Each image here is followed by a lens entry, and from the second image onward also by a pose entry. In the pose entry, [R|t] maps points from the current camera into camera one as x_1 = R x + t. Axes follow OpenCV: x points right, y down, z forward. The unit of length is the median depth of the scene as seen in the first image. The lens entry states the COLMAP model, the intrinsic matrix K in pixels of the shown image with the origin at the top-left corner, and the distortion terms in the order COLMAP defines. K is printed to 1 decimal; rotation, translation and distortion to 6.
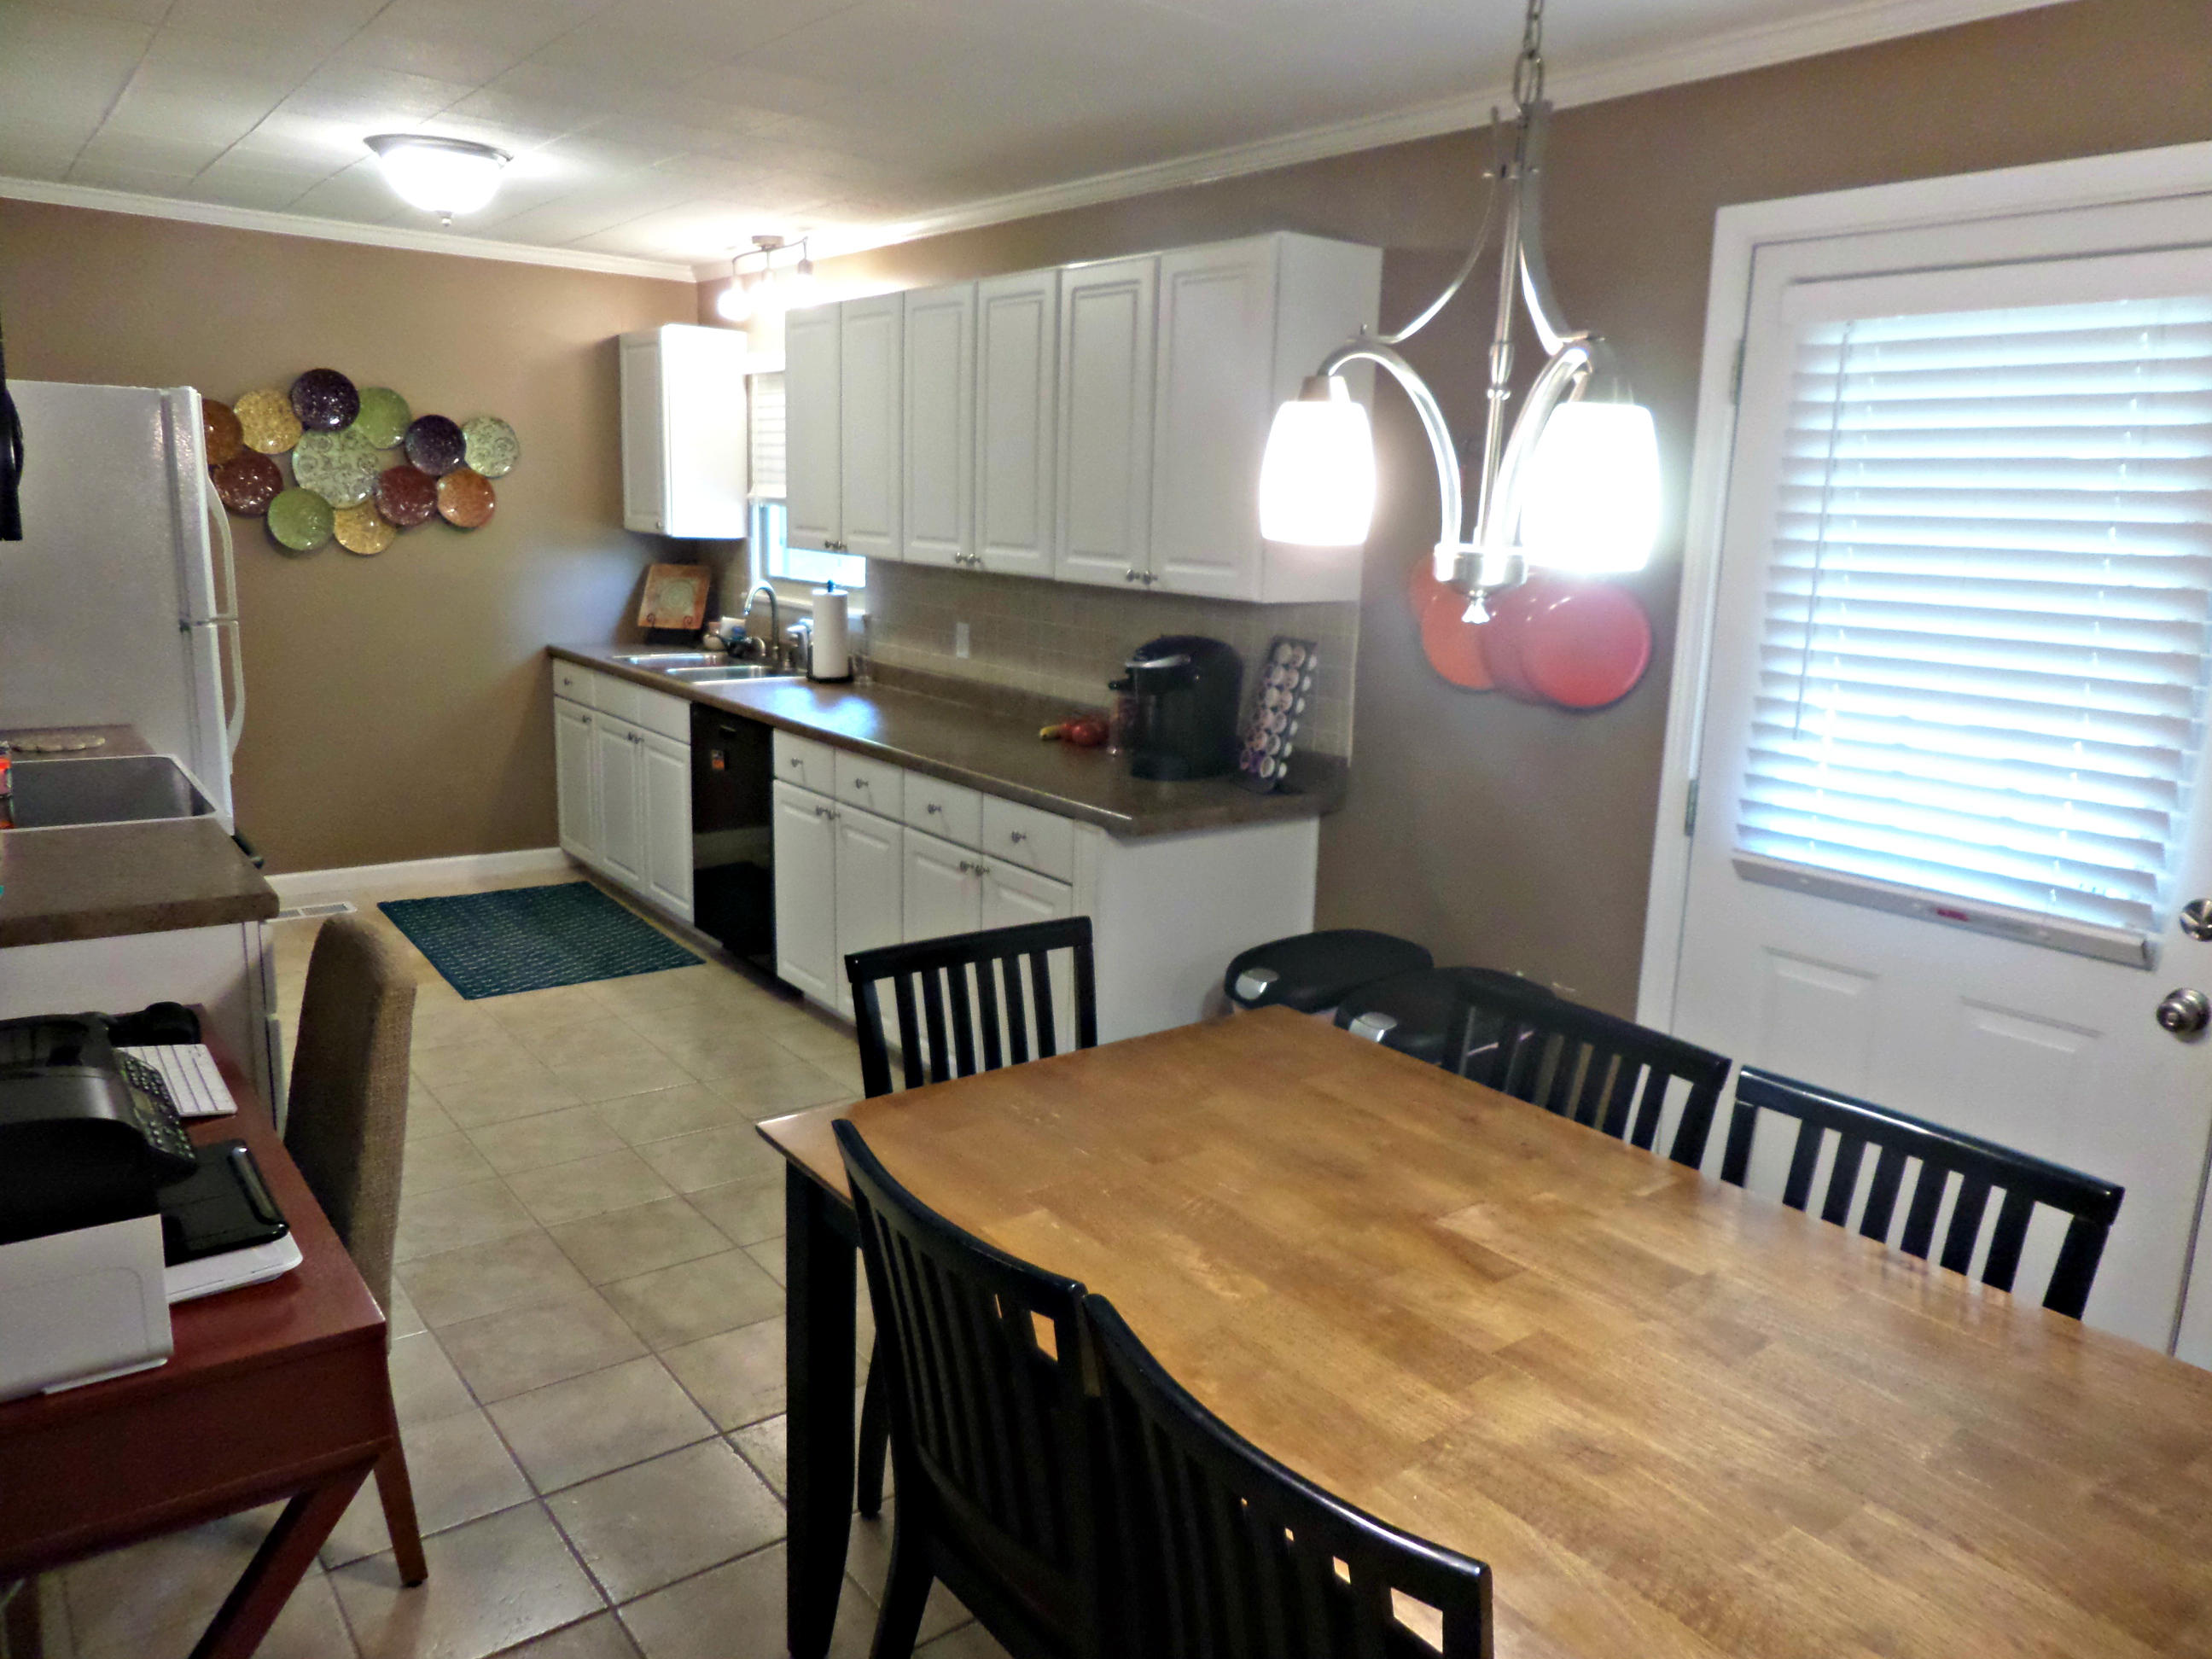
lens RADIAL K [[1597.2, 0, 1107.6], [0, 1597.2, 827.5], [0, 0, 1]] dist [-0.006707, 0.000129]
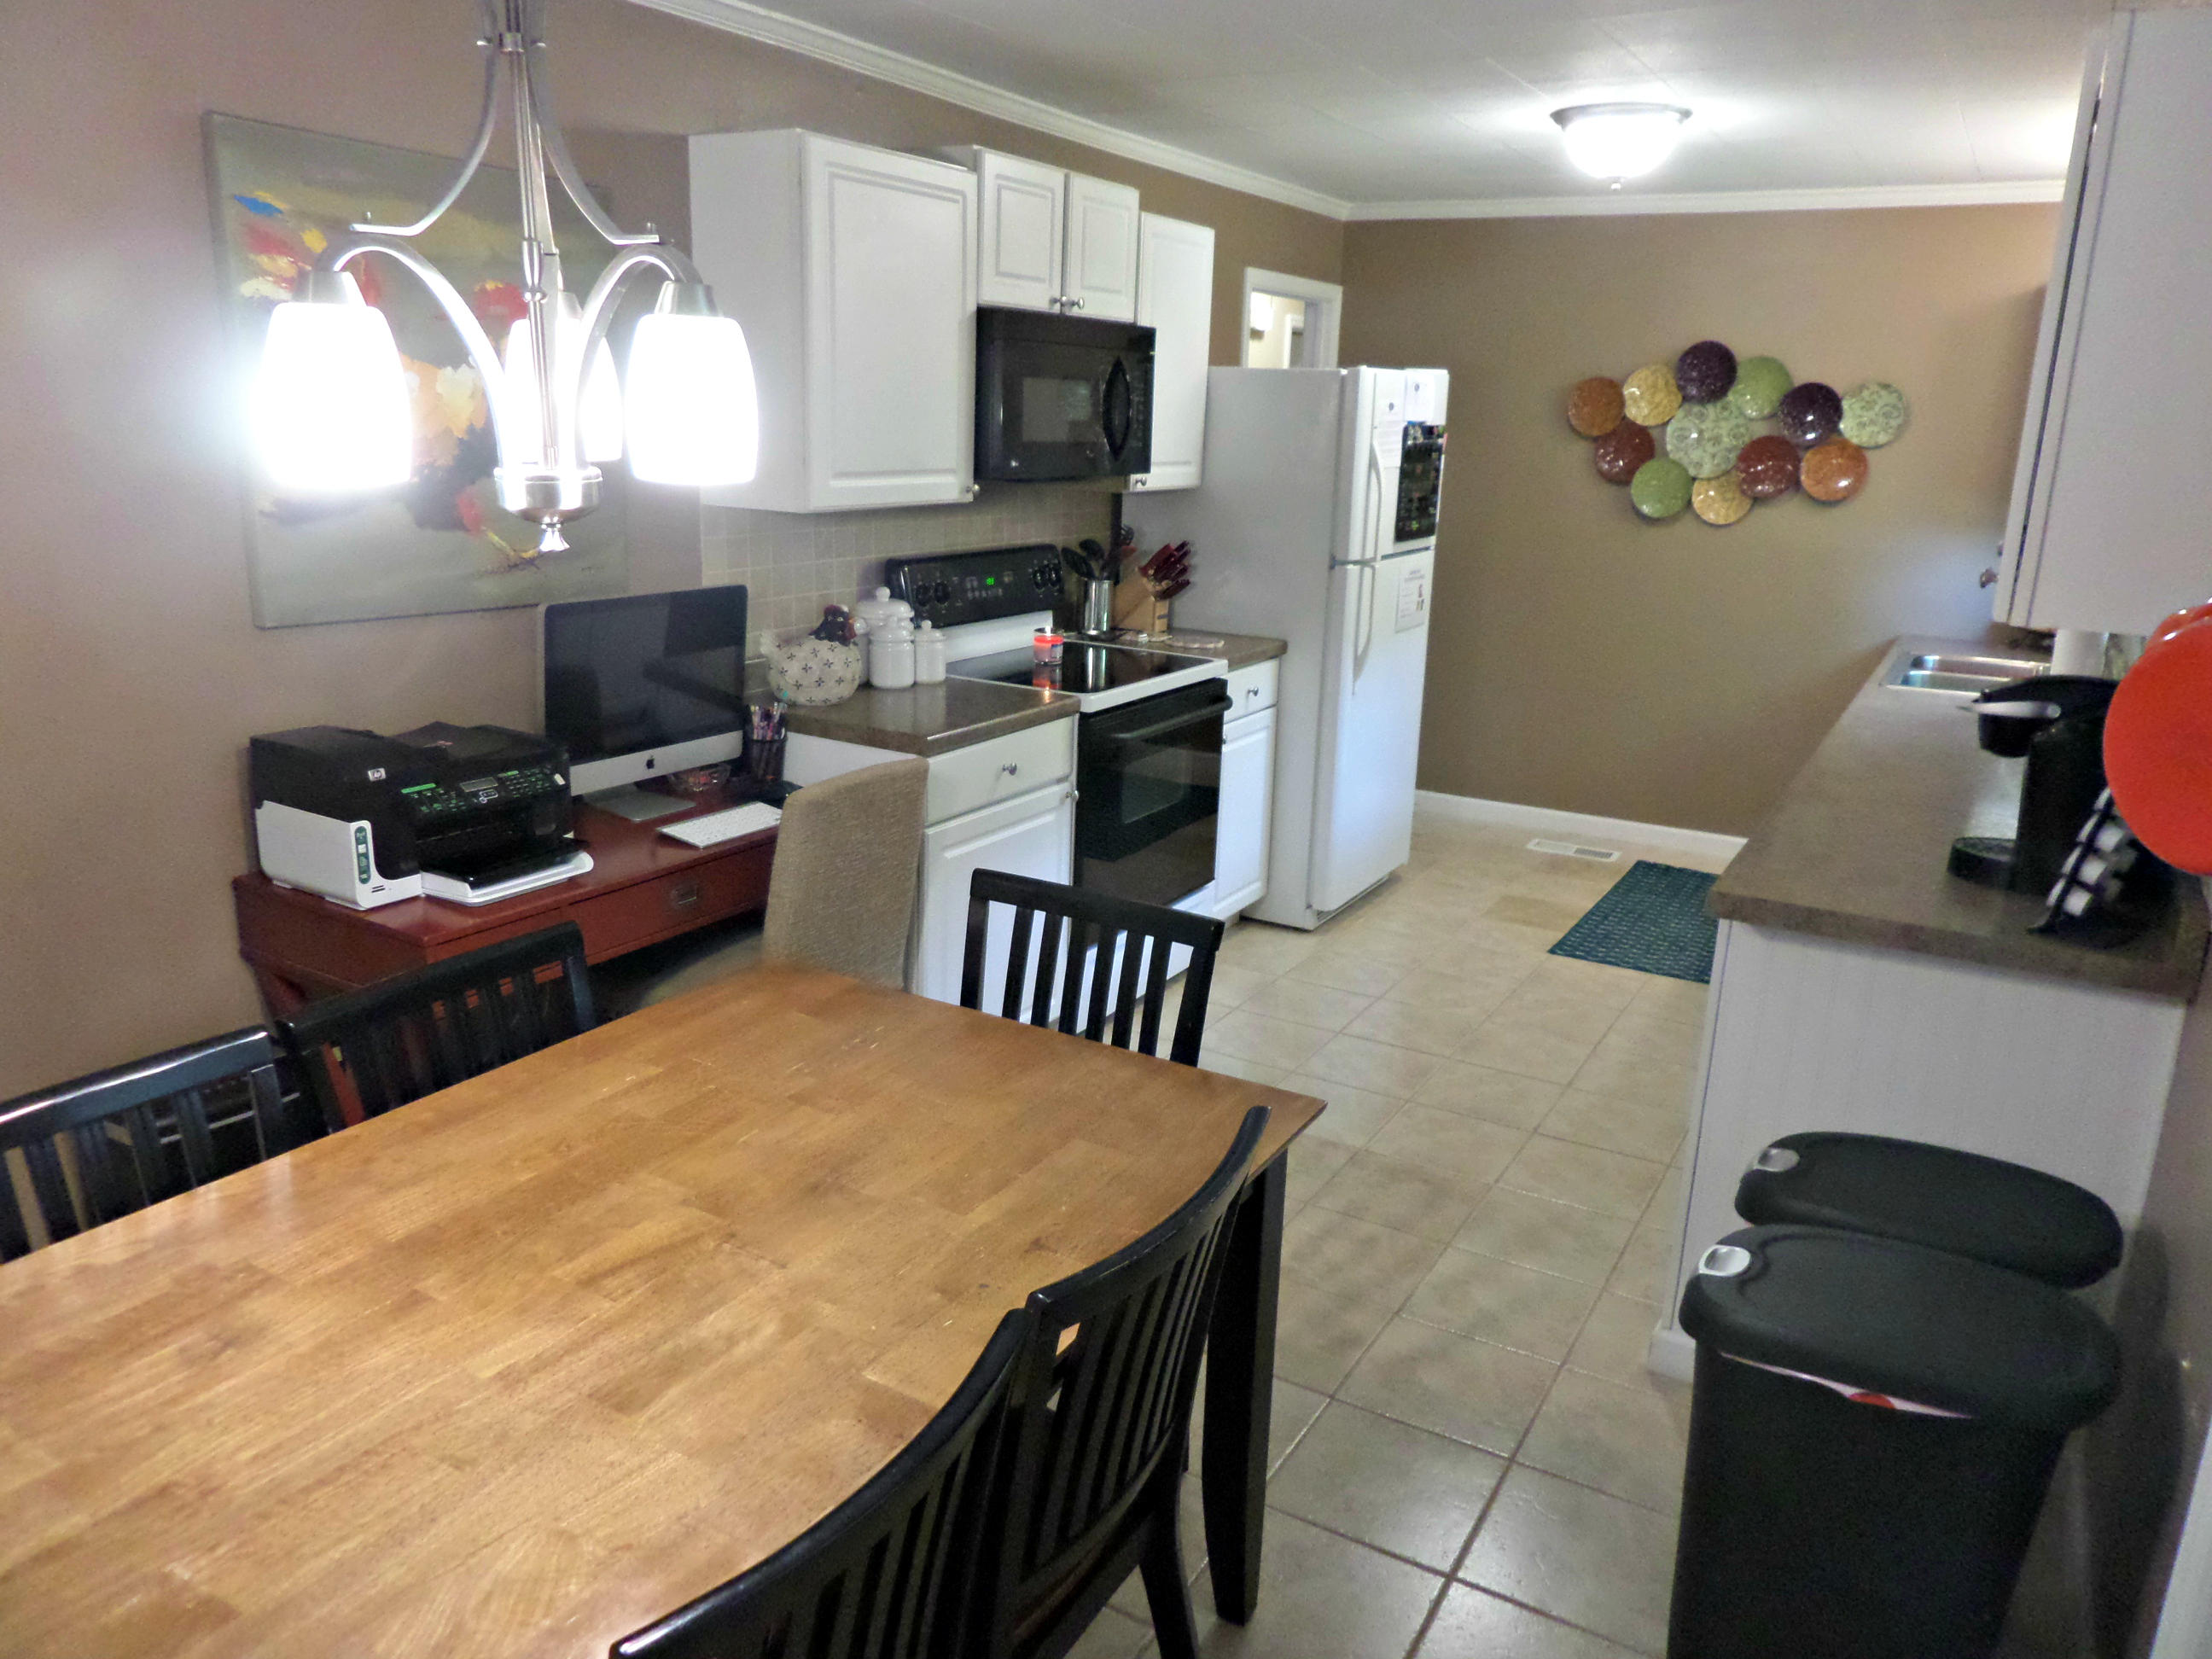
lens RADIAL K [[1597.2, 0, 1122.5], [0, 1597.2, 844.5], [0, 0, 1]] dist [-0.006707, 0.000129]
pose [[0.347871, 0.217386, -0.911992, 0.381722], [-0.203985, 0.966993, 0.152688, -0.054351], [0.915082, 0.132917, 0.380732, 0.306394]]
